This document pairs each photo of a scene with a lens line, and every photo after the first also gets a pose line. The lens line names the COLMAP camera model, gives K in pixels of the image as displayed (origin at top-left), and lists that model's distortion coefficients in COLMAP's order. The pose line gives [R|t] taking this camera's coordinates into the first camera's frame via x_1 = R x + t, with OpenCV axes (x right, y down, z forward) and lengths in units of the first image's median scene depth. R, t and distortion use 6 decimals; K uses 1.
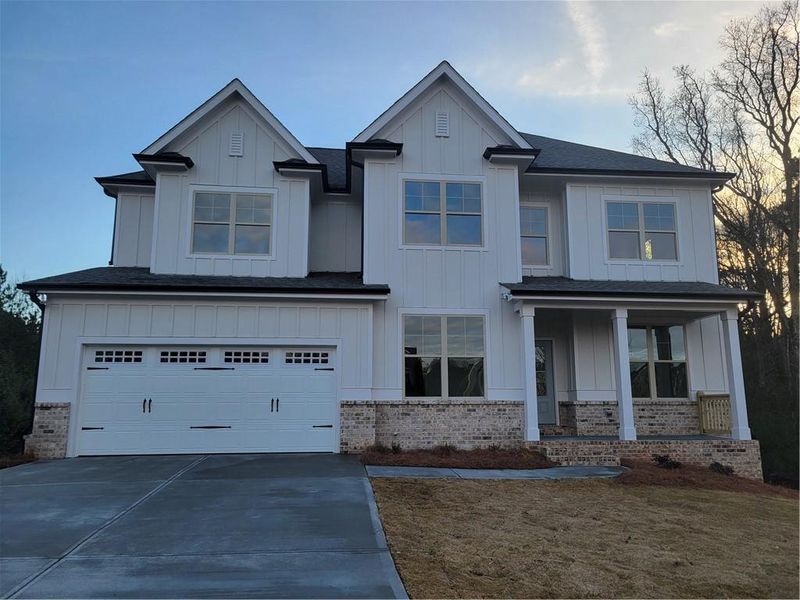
lens RADIAL K [[609.1, 0, 418.6], [0, 609.1, 302.7], [0, 0, 1]] dist [0.028943, 0.002179]
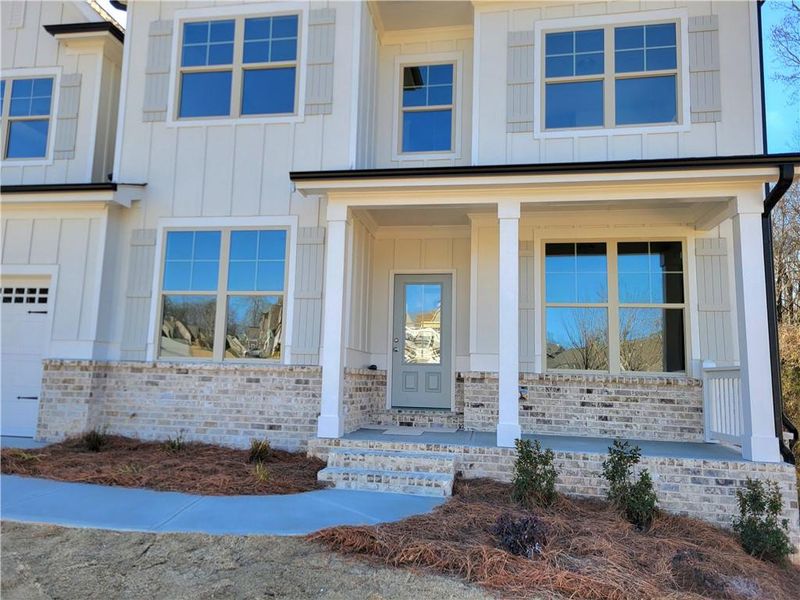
lens RADIAL K [[602.2, 0, 389.3], [0, 602.2, 297.7], [0, 0, 1]] dist [0.042248, -0.002464]
pose [[0.956717, -0.005271, -0.290974, 0.392780], [0.015478, 0.999342, 0.032788, 0.076503], [0.290609, -0.035873, 0.956169, 0.469111]]
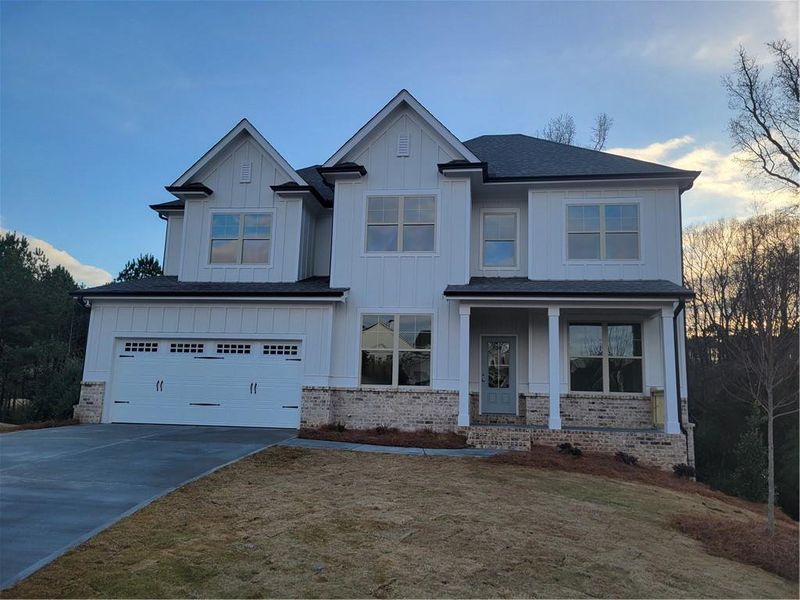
lens RADIAL K [[609.1, 0, 418.6], [0, 609.1, 302.7], [0, 0, 1]] dist [0.028943, 0.002179]
pose [[0.969662, -0.008347, -0.244306, 0.370802], [0.009954, 0.999936, 0.005345, -0.006575], [0.244245, -0.007615, 0.969684, -0.099611]]
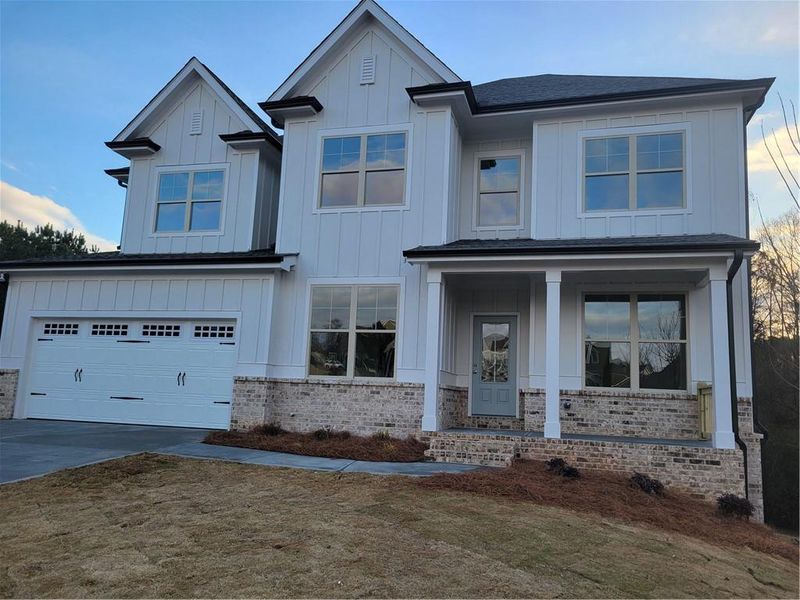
lens RADIAL K [[610.4, 0, 415.9], [0, 610.4, 311.4], [0, 0, 1]] dist [0.028117, -0.004336]
pose [[0.929006, -0.010163, -0.369925, 0.466106], [0.017234, 0.999726, 0.015814, 0.047833], [0.369663, -0.021067, 0.928927, 0.213796]]
